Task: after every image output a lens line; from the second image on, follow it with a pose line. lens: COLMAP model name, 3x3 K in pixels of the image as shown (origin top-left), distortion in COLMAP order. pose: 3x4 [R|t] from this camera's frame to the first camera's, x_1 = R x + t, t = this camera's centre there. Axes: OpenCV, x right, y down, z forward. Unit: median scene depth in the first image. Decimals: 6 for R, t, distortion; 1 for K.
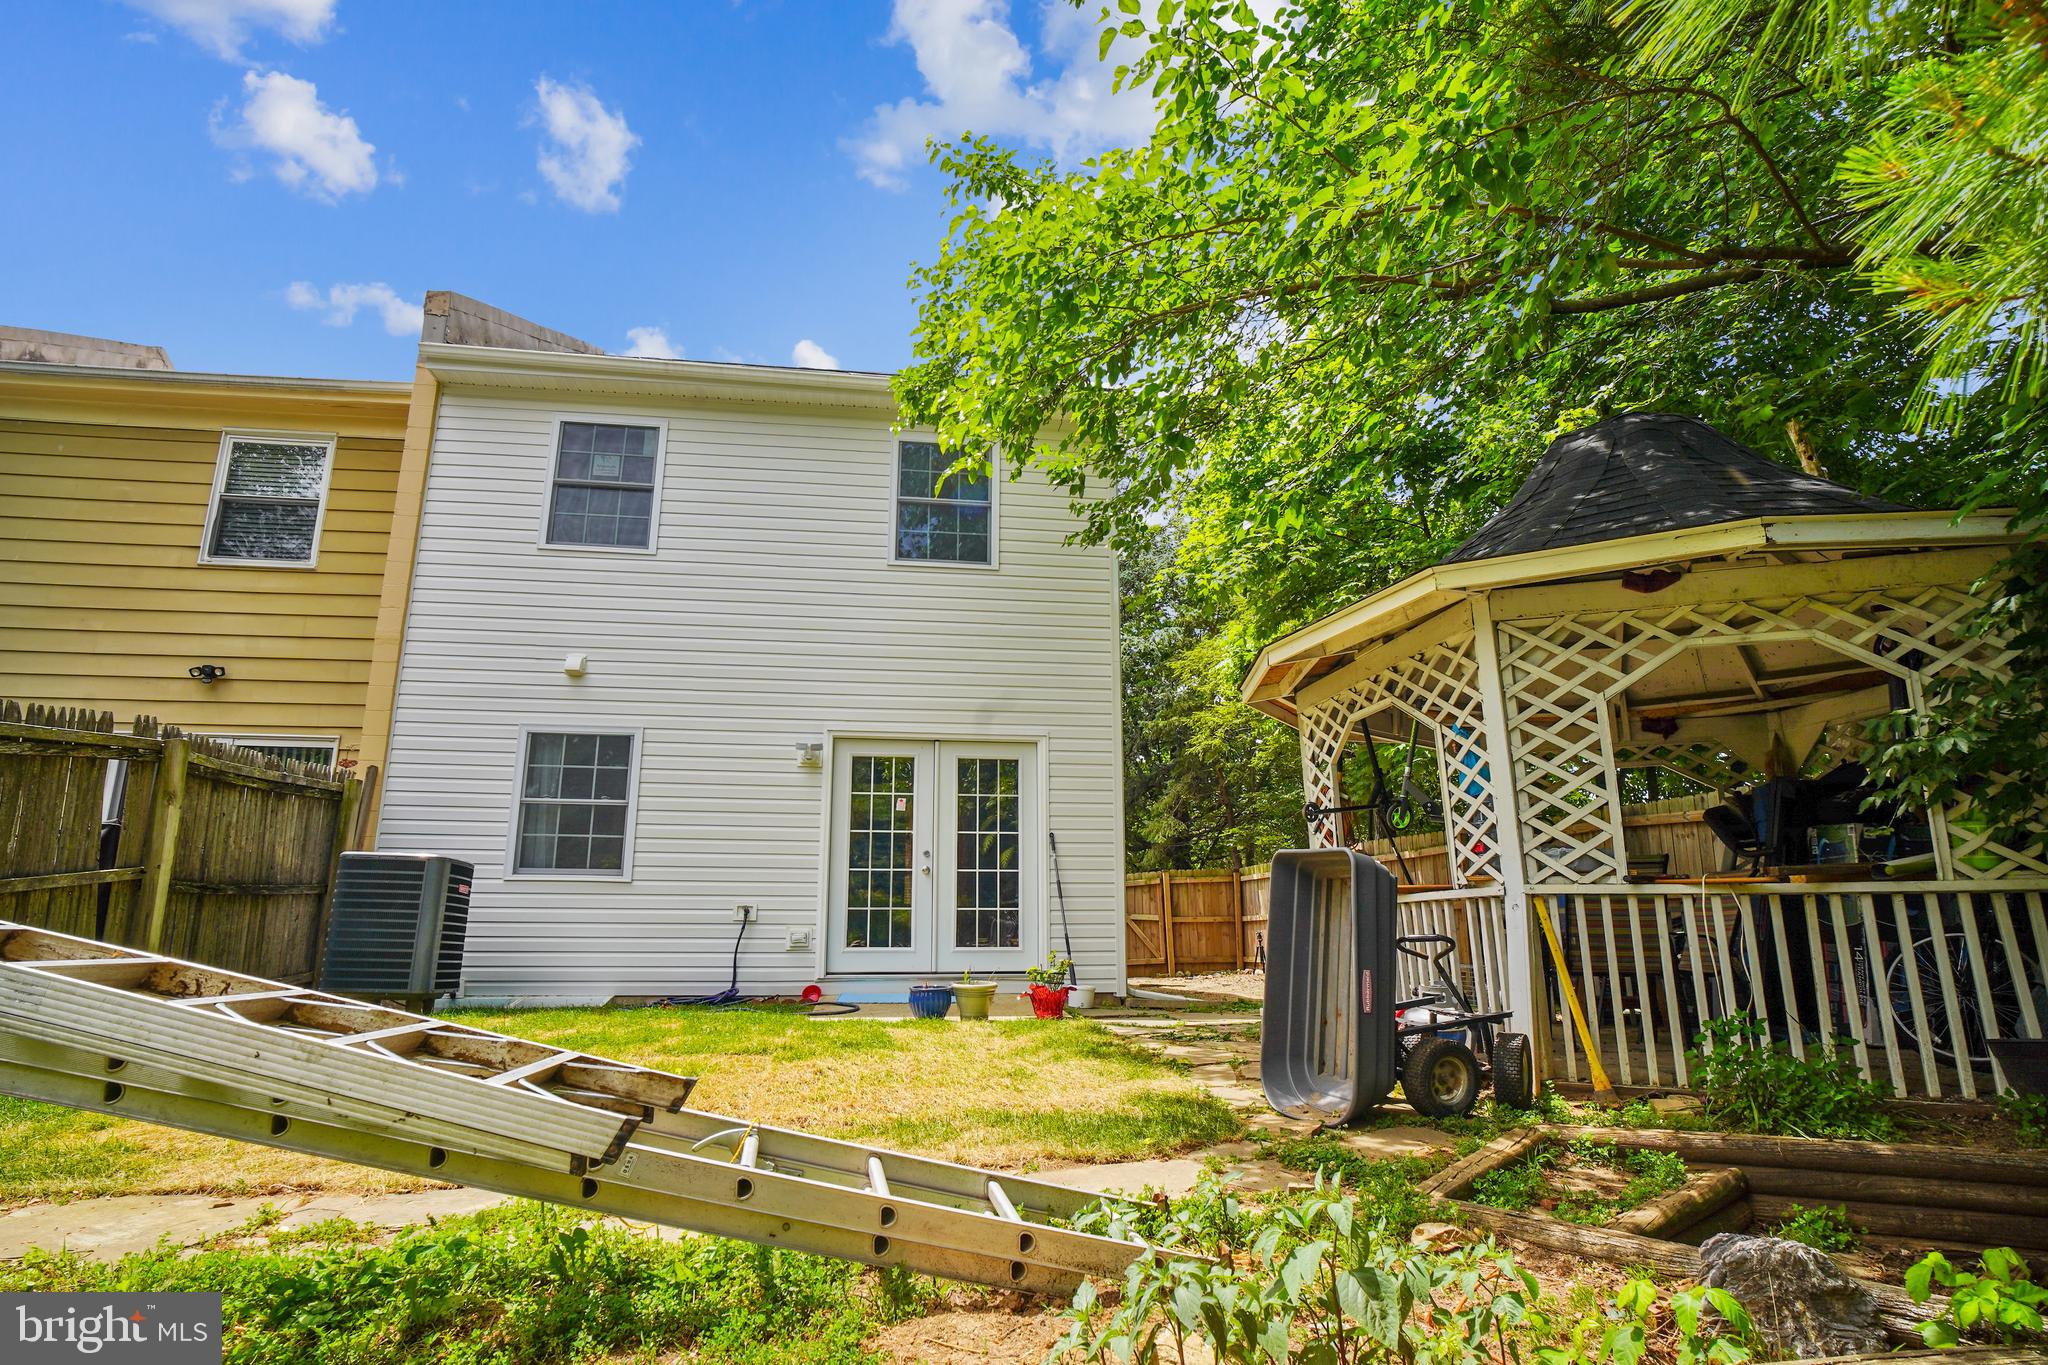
lens RADIAL K [[1072.6, 0, 995.3], [0, 1072.6, 688.3], [0, 0, 1]] dist [-0.043693, 0.014914]
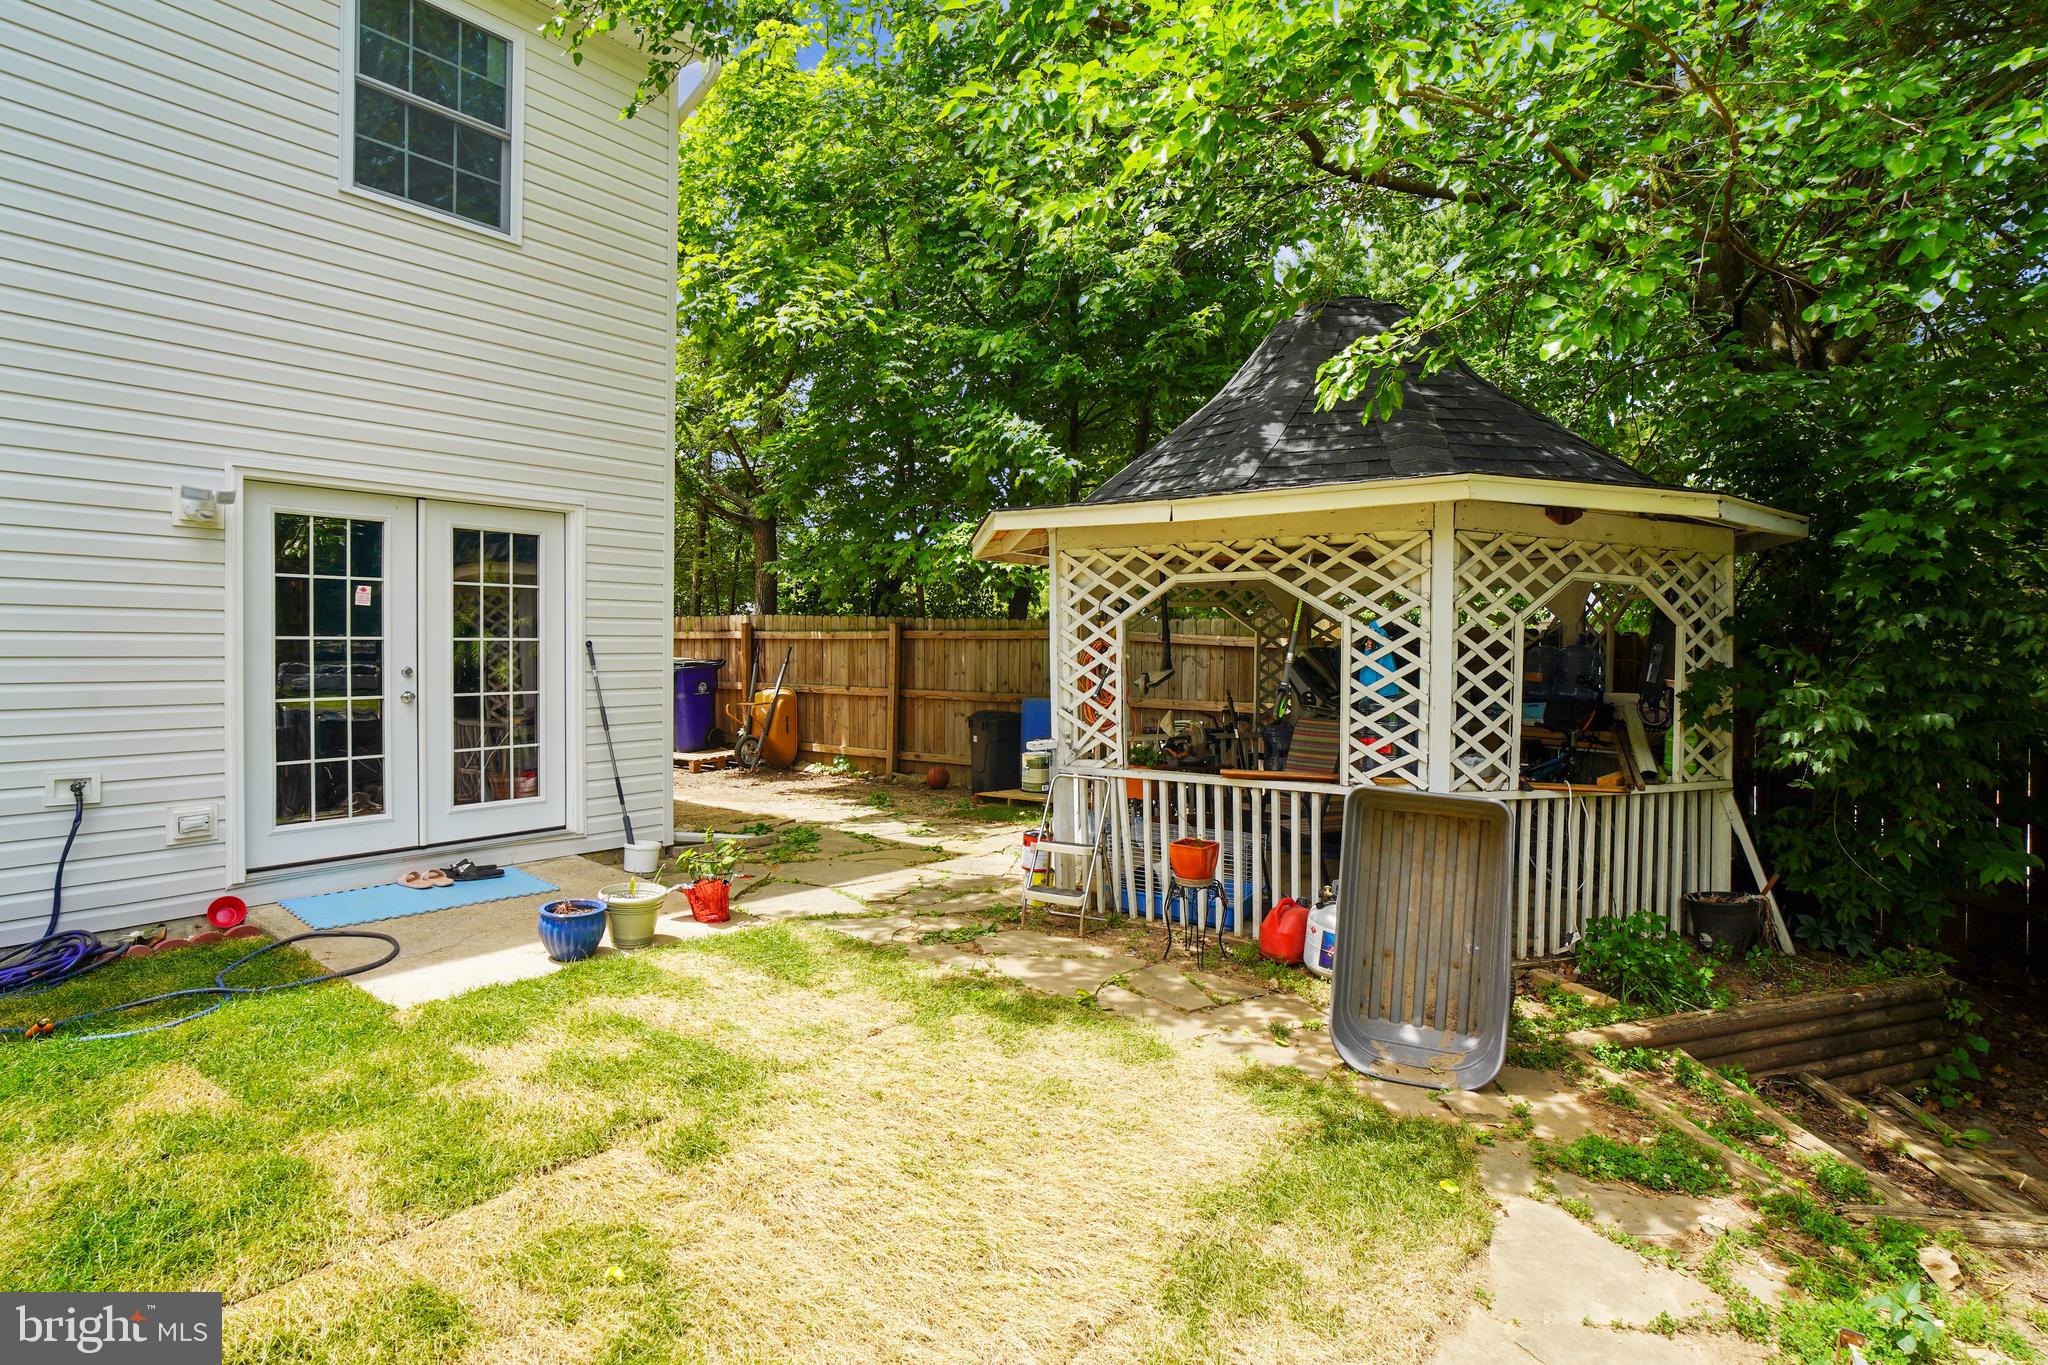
lens RADIAL K [[1072.6, 0, 1002.5], [0, 1072.6, 658.4], [0, 0, 1]] dist [-0.043693, 0.014914]
pose [[0.701059, -0.007222, 0.713066, -0.279852], [-0.163104, 0.971817, 0.170200, -0.024634], [-0.694200, -0.235624, 0.680124, 0.317464]]
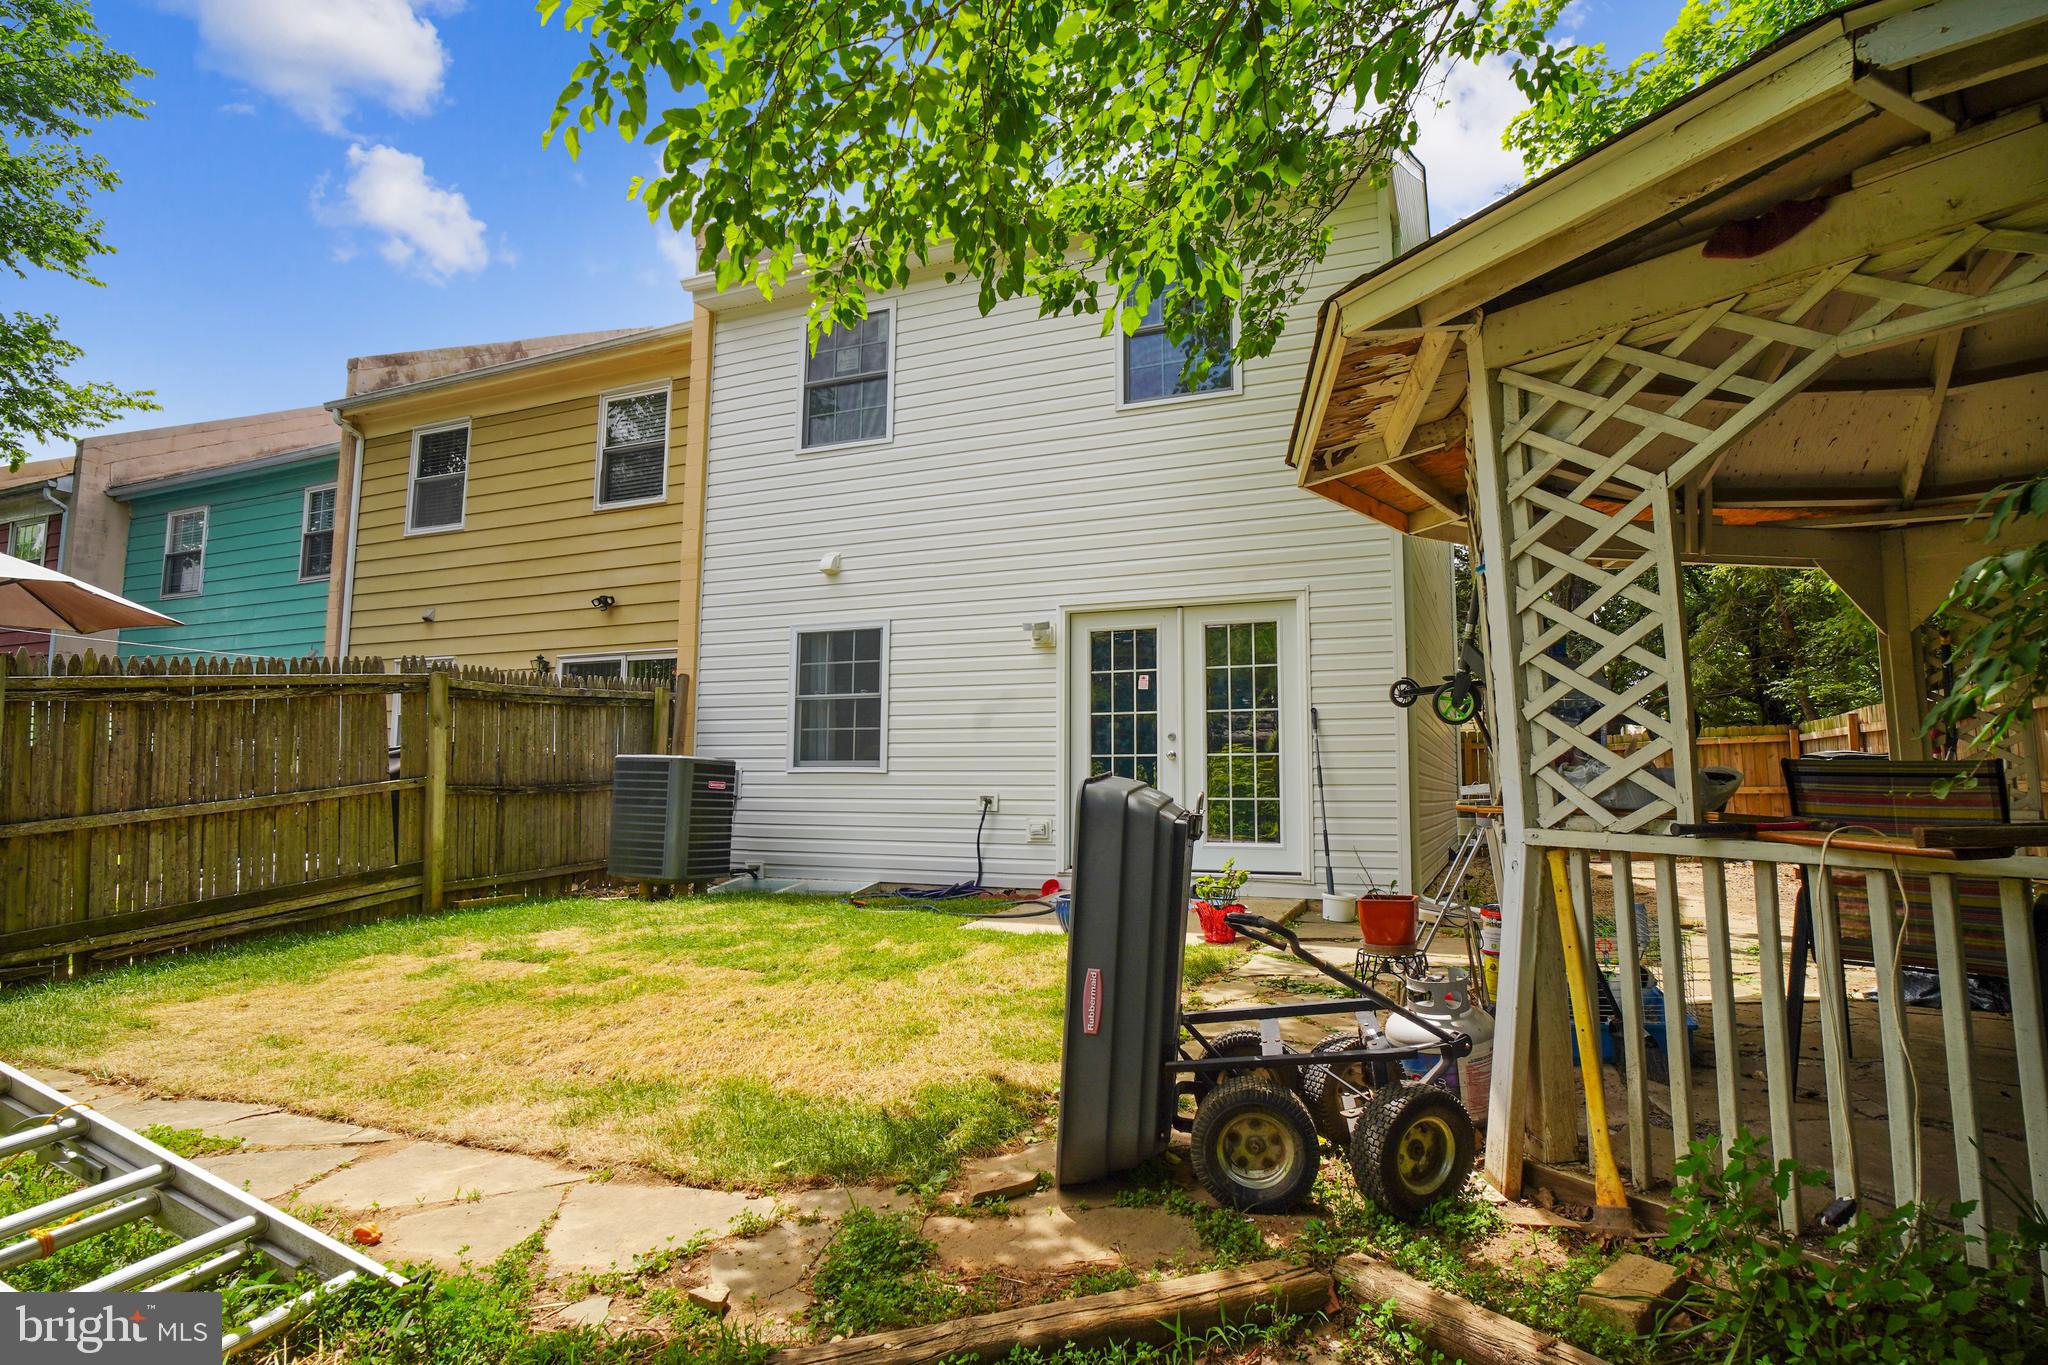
lens RADIAL K [[1072.6, 0, 1015.2], [0, 1072.6, 681.1], [0, 0, 1]] dist [-0.043693, 0.014914]
pose [[0.860919, -0.047361, -0.506533, 0.282255], [0.111093, 0.989130, 0.096332, 0.010156], [0.496465, -0.139206, 0.856822, 0.193449]]
